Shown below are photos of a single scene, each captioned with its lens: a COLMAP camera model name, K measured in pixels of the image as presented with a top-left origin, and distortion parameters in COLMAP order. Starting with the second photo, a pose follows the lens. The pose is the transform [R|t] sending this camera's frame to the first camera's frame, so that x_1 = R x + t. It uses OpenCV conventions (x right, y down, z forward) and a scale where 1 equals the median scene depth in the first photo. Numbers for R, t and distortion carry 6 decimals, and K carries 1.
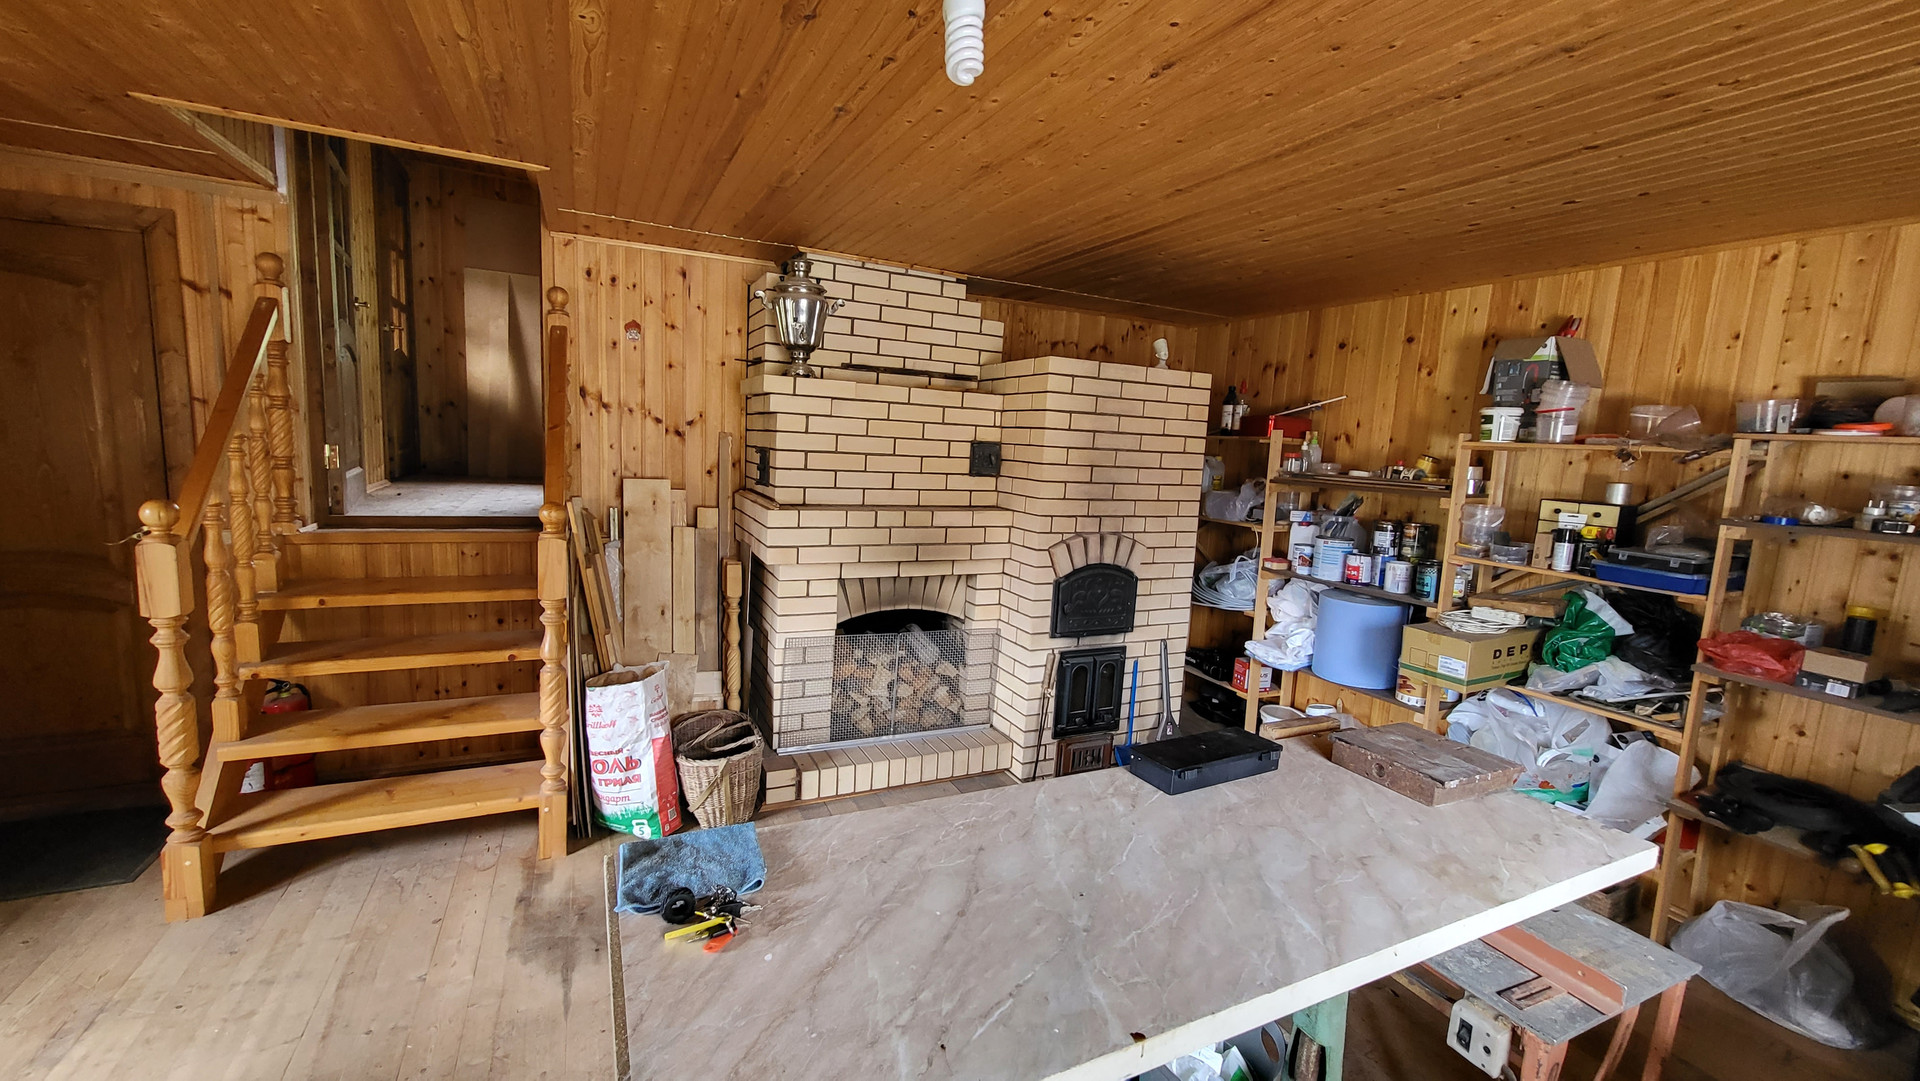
lens RADIAL K [[762.0, 0, 960.0], [0, 762.0, 540.5], [0, 0, 1]] dist [-0.001819, -0.000264]
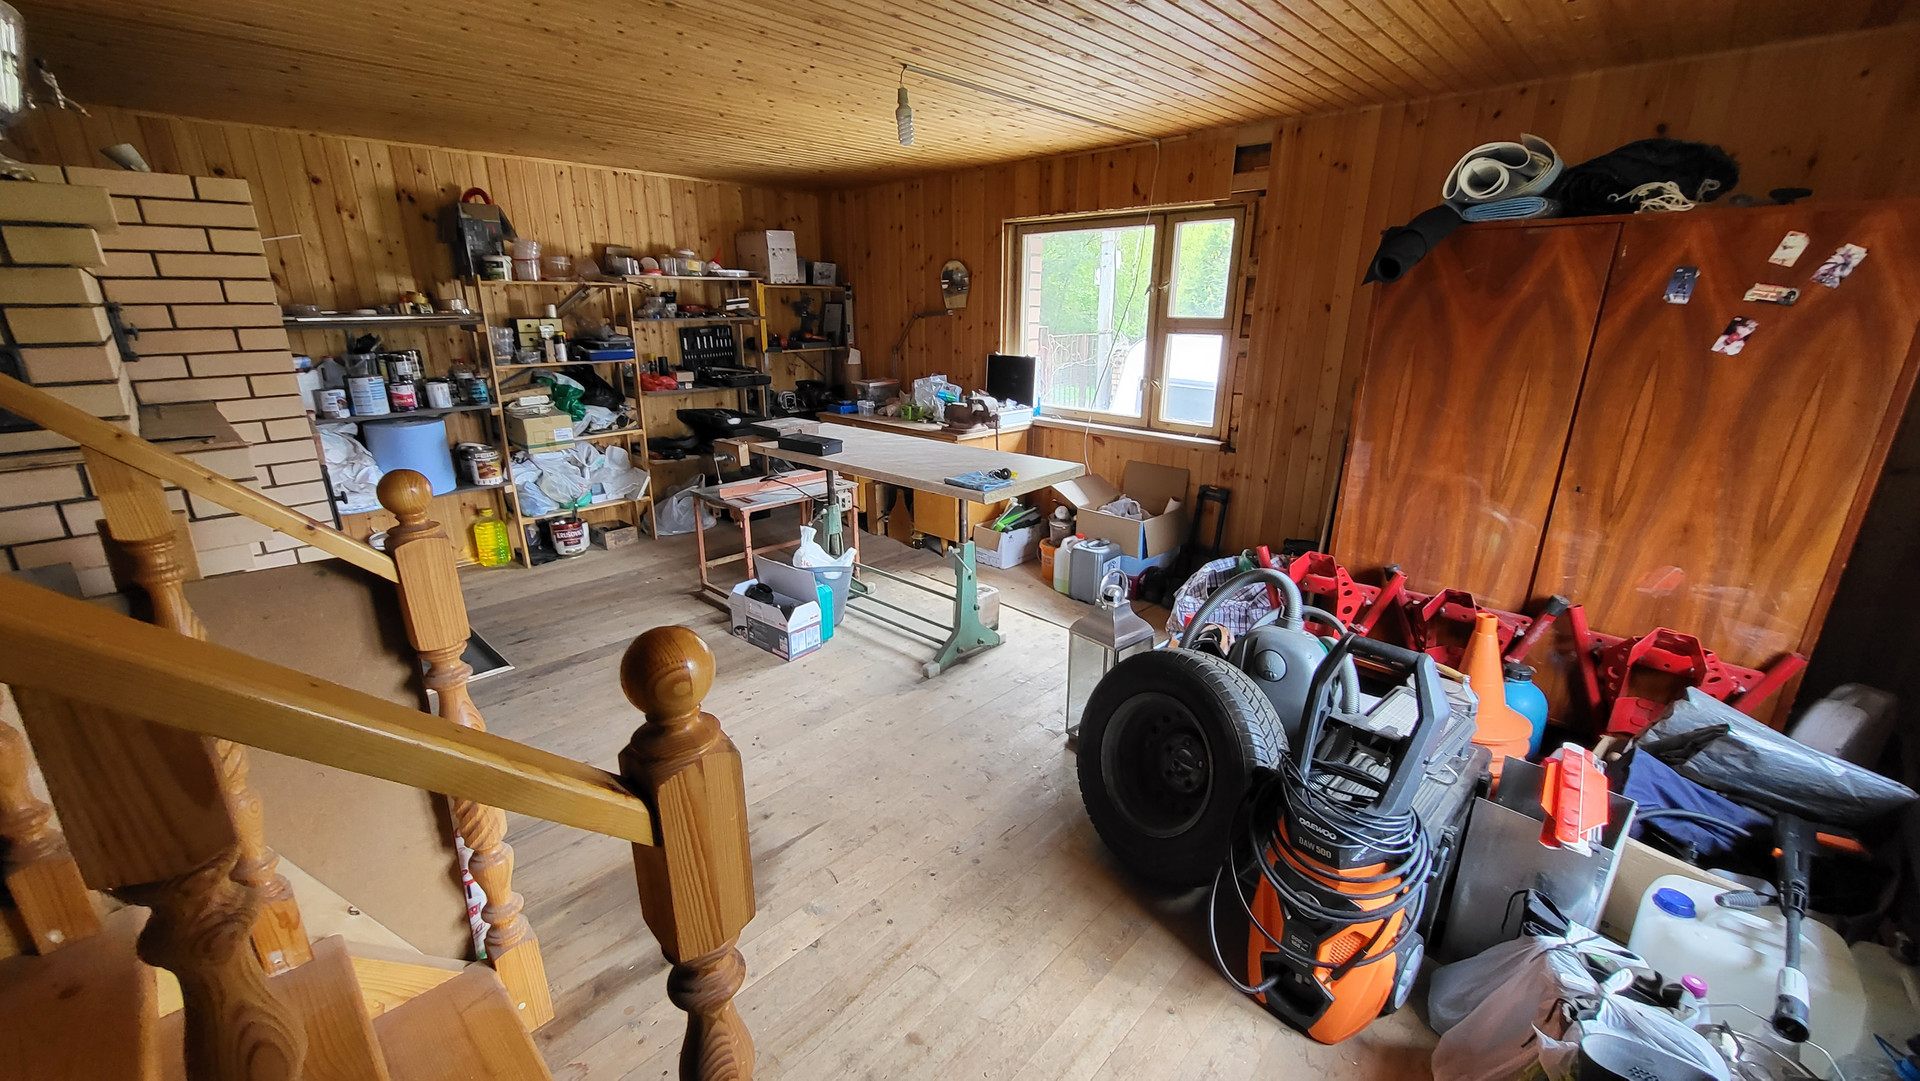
lens RADIAL K [[762.0, 0, 960.0], [0, 762.0, 540.5], [0, 0, 1]] dist [-0.001819, -0.000264]
pose [[-0.350570, -0.327395, 0.877447, -1.046866], [0.108706, 0.916348, 0.385342, -0.140857], [-0.930206, 0.230473, -0.285654, 0.721800]]
